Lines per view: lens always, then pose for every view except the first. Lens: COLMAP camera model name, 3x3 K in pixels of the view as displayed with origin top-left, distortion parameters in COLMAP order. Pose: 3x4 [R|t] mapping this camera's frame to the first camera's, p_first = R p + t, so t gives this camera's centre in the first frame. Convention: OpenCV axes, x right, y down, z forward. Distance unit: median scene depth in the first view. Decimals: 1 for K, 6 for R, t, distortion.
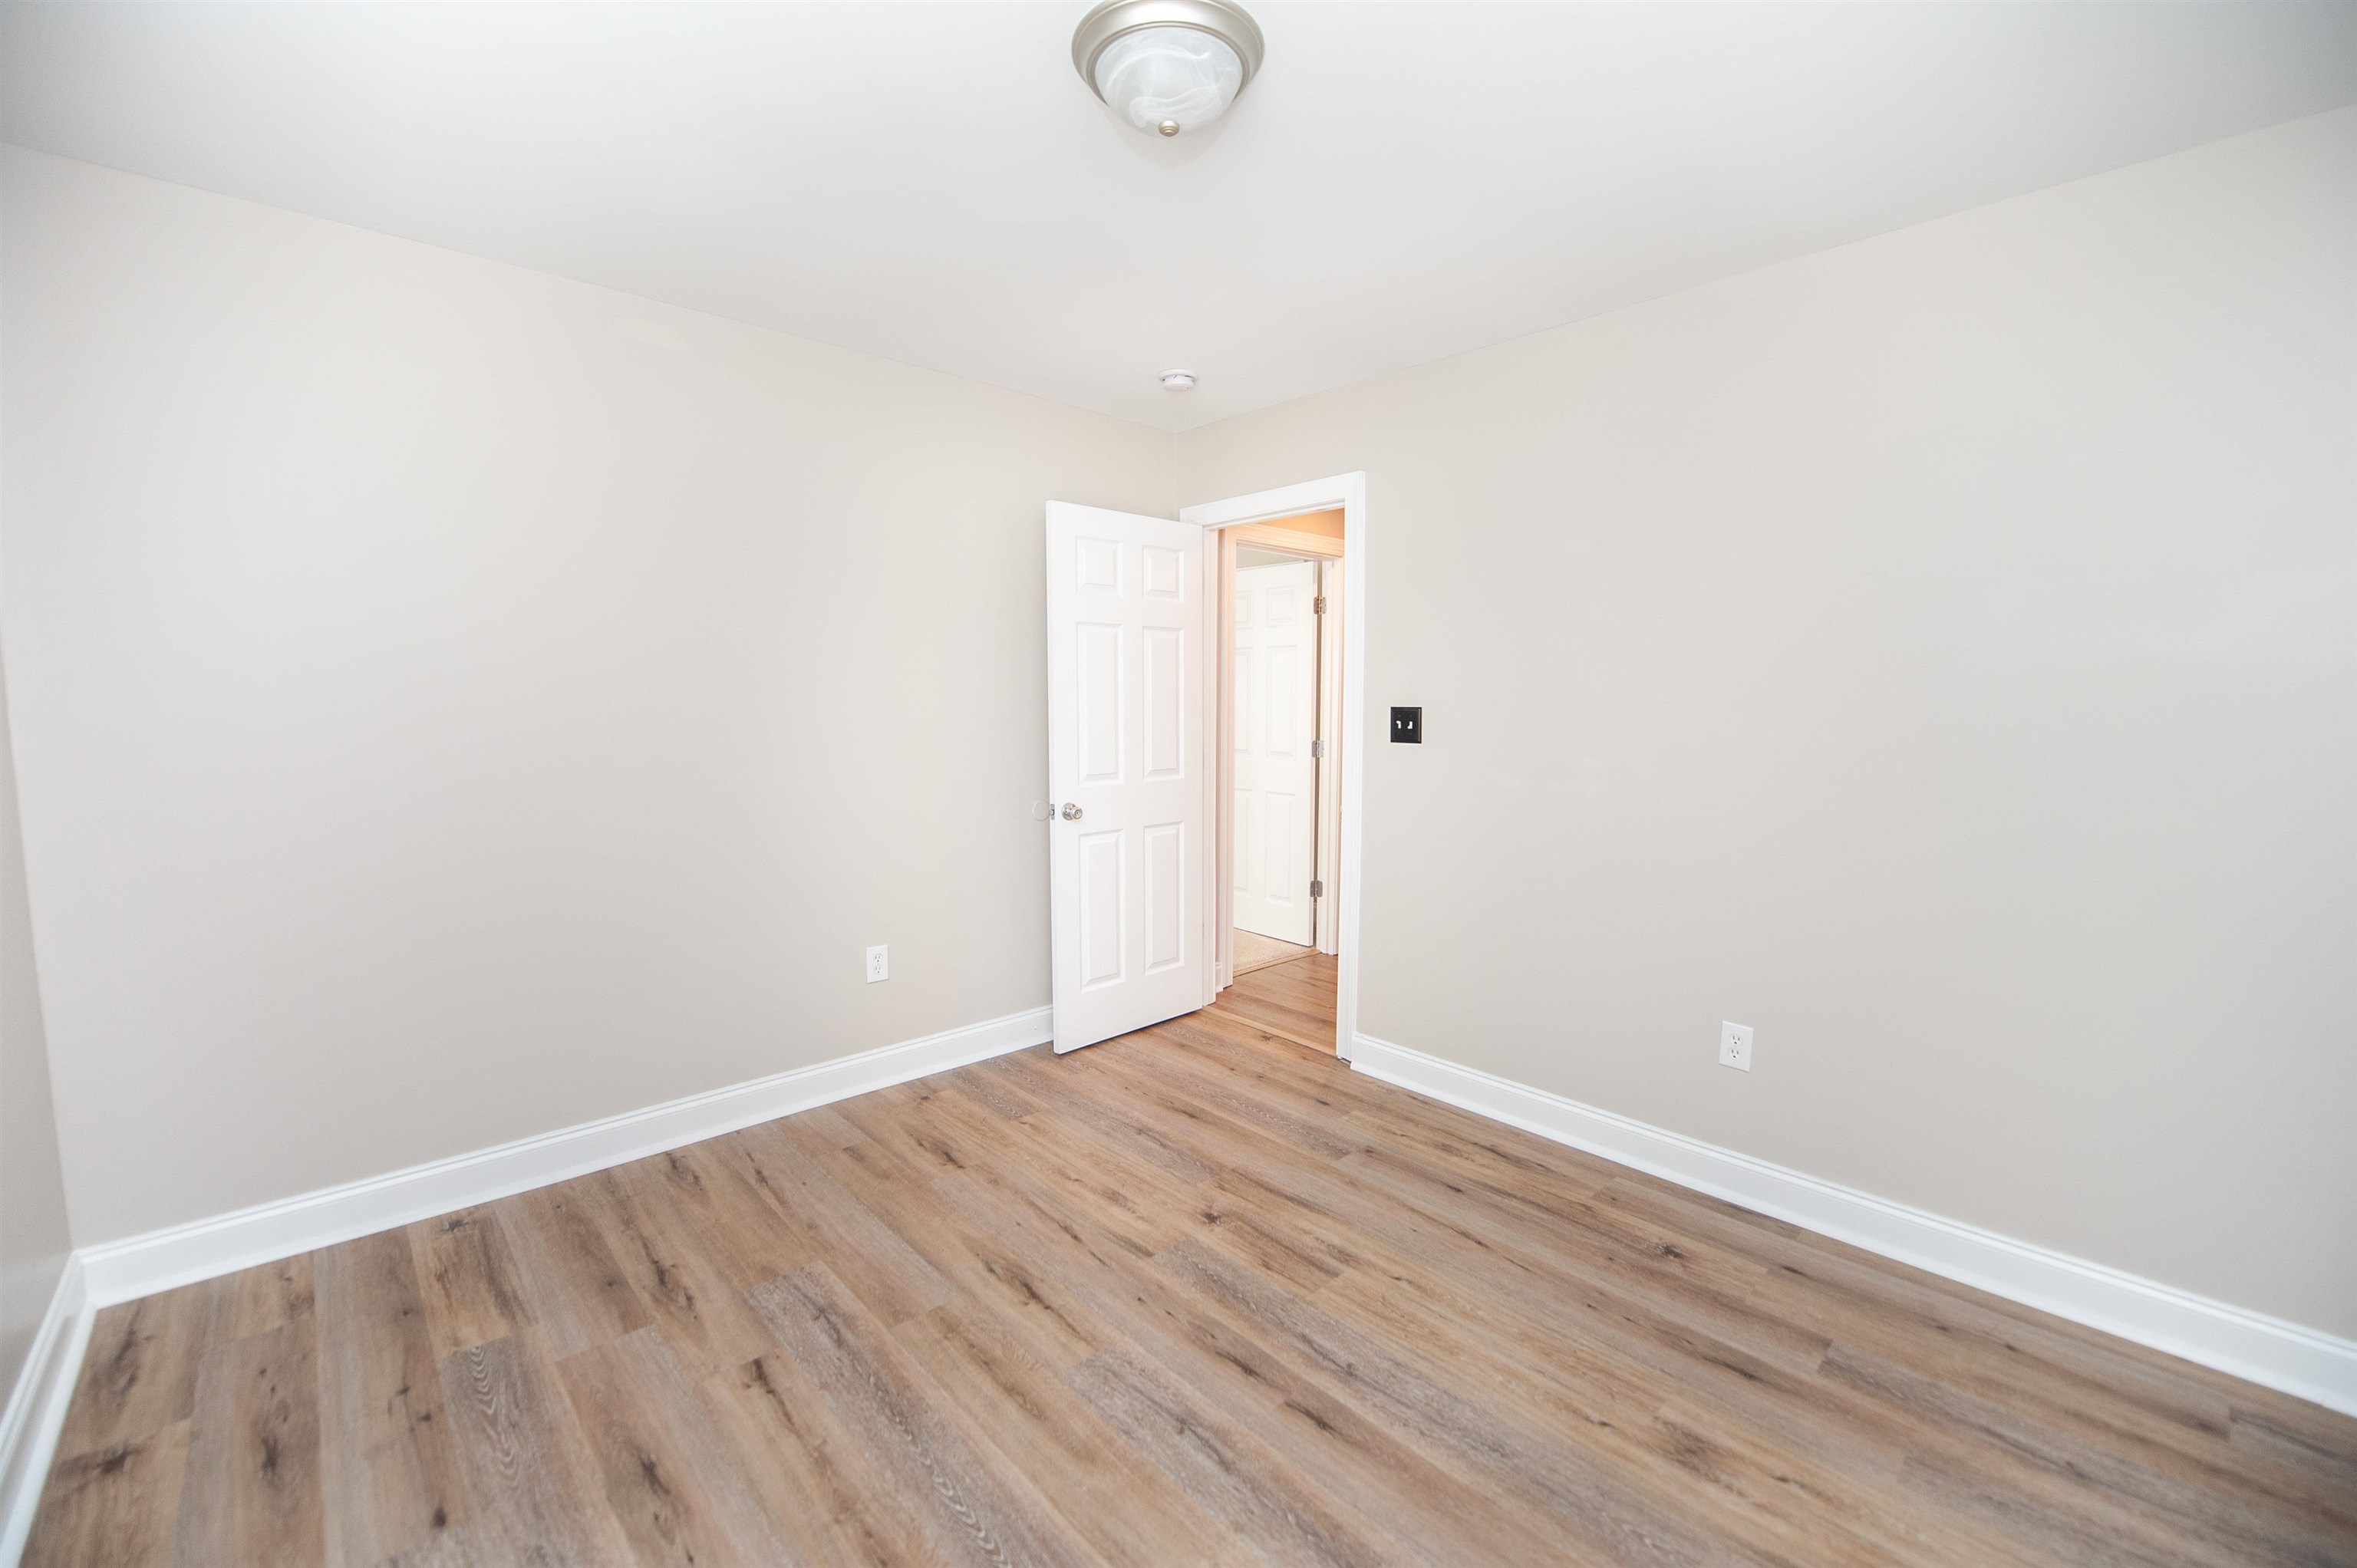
lens RADIAL K [[976.2, 0, 1178.5], [0, 976.2, 784.0], [0, 0, 1]] dist [-0.024649, -0.000588]
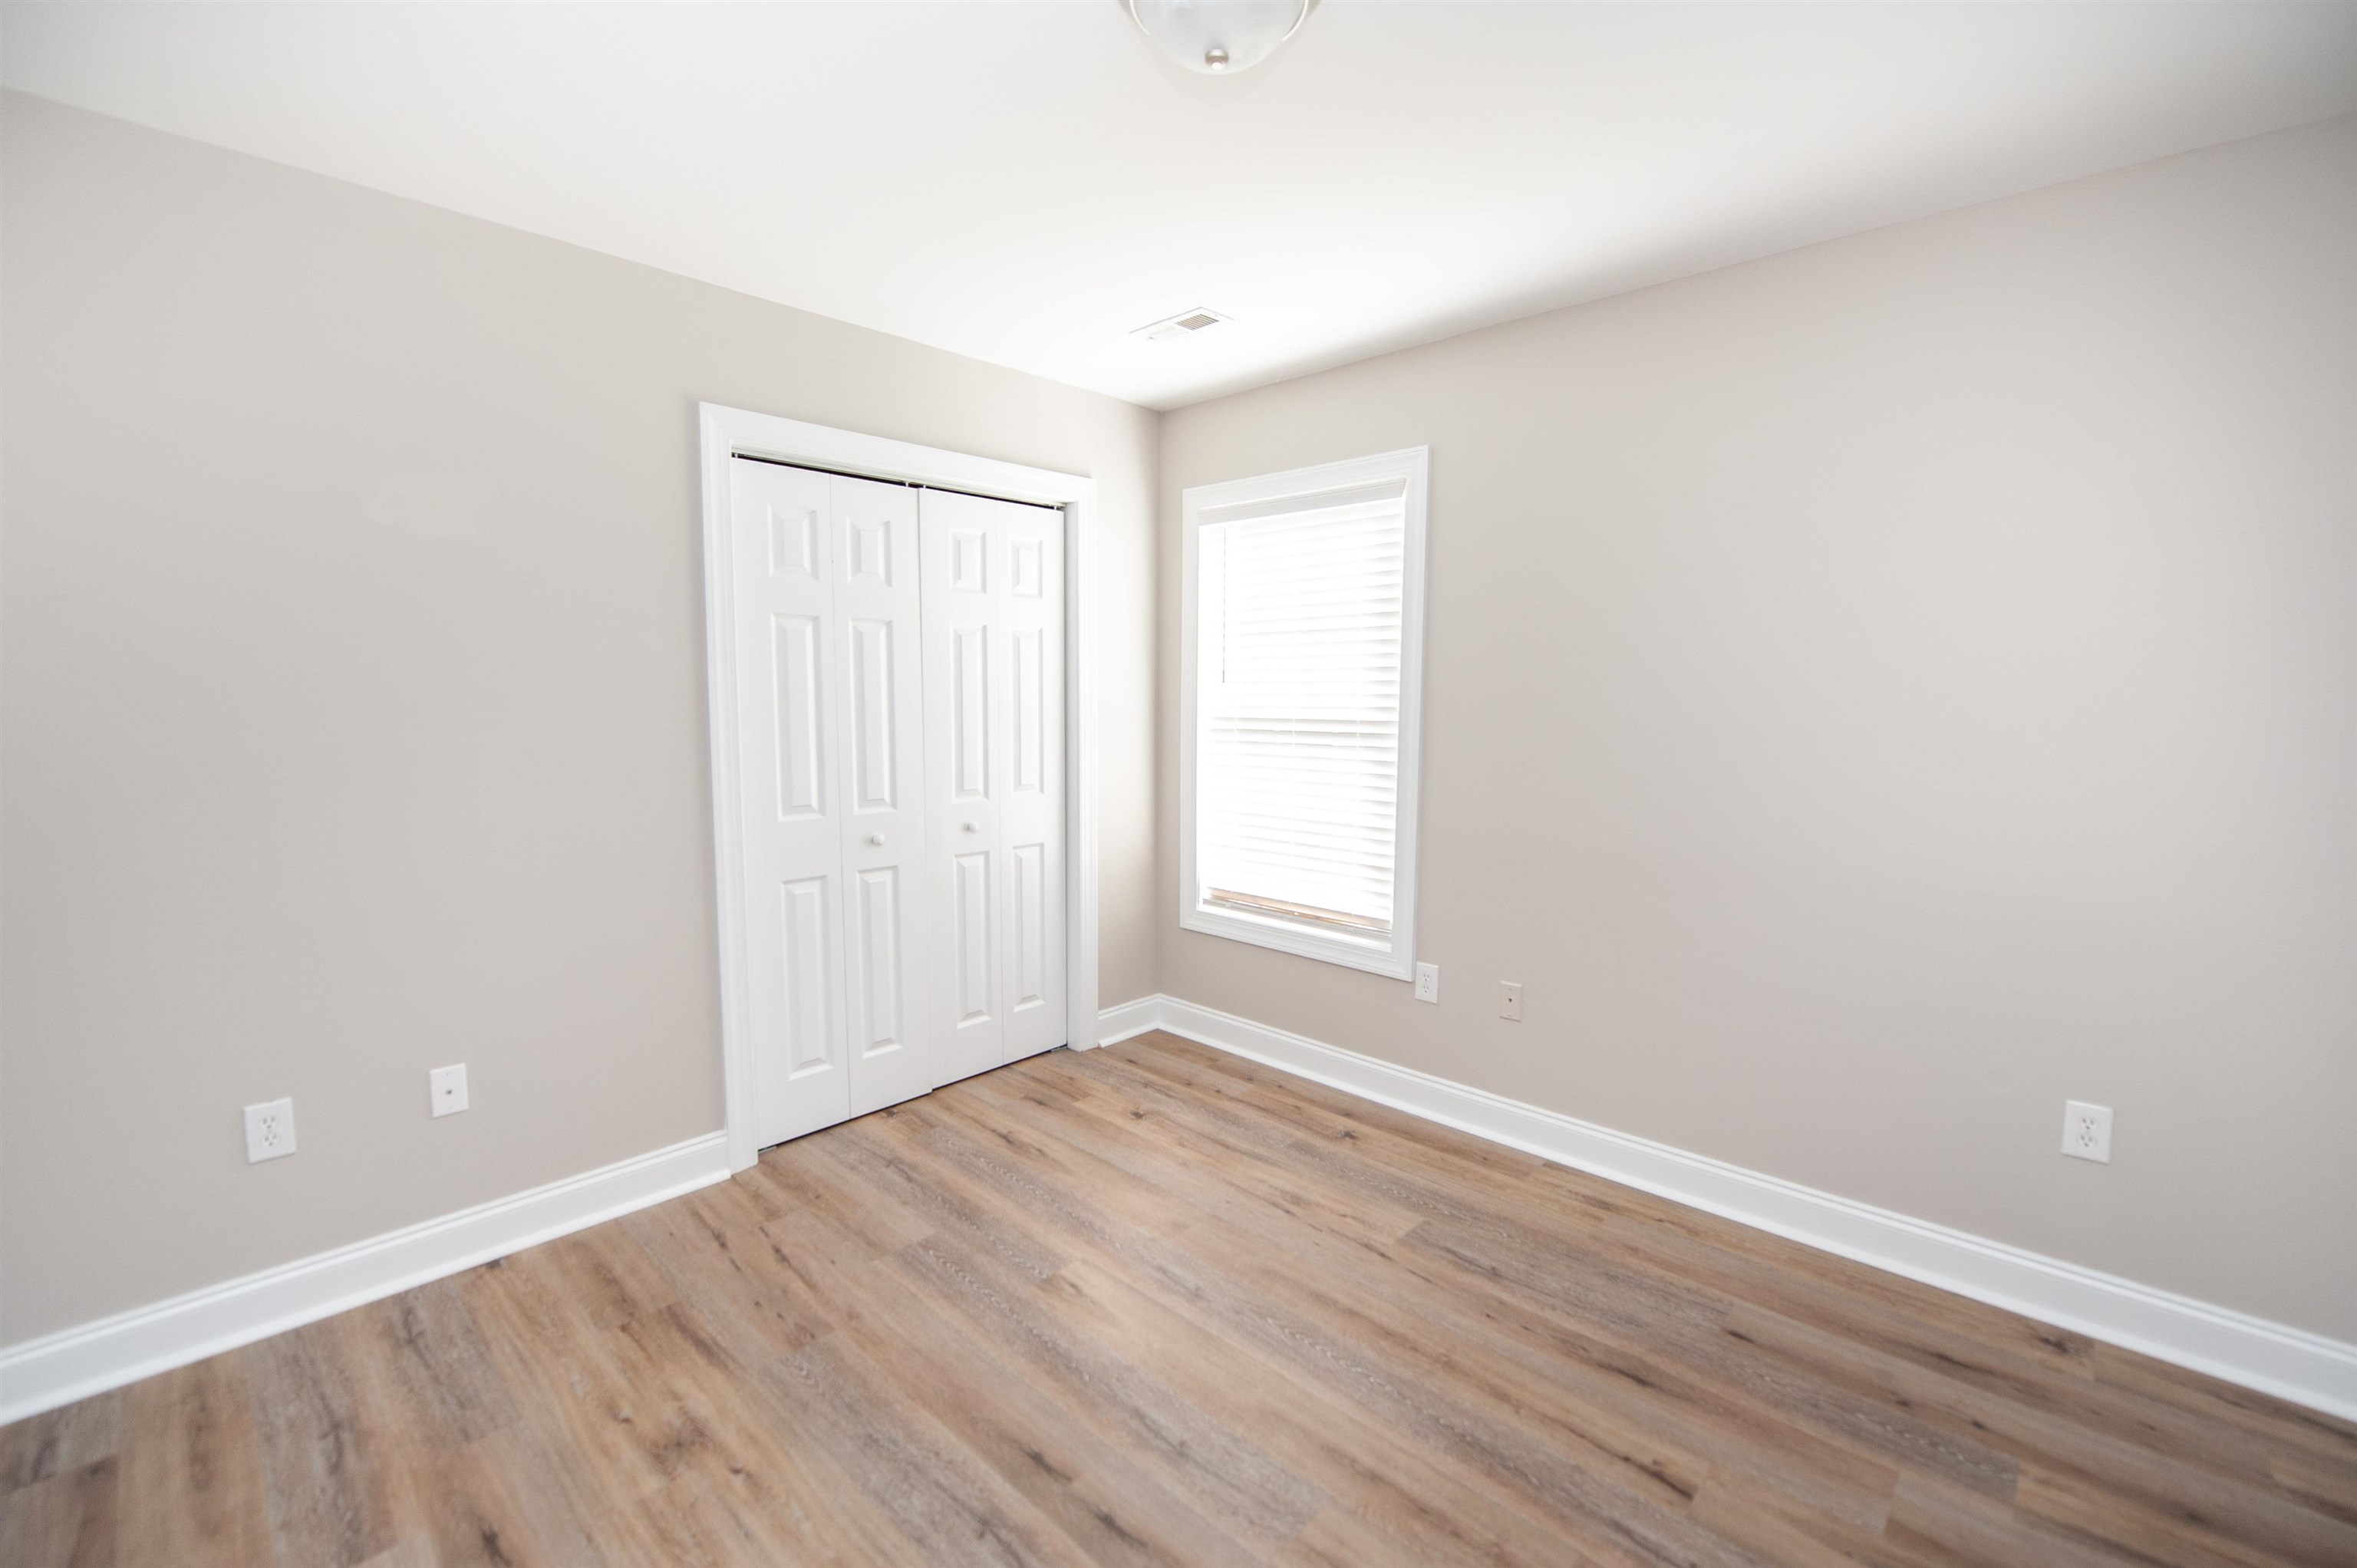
lens RADIAL K [[976.2, 0, 1178.5], [0, 976.2, 784.0], [0, 0, 1]] dist [-0.024649, -0.000588]
pose [[-0.997867, -0.004470, -0.065125, 0.074516], [-0.016473, 0.982607, 0.184963, -0.182247], [0.063166, 0.185641, -0.980585, 1.848233]]
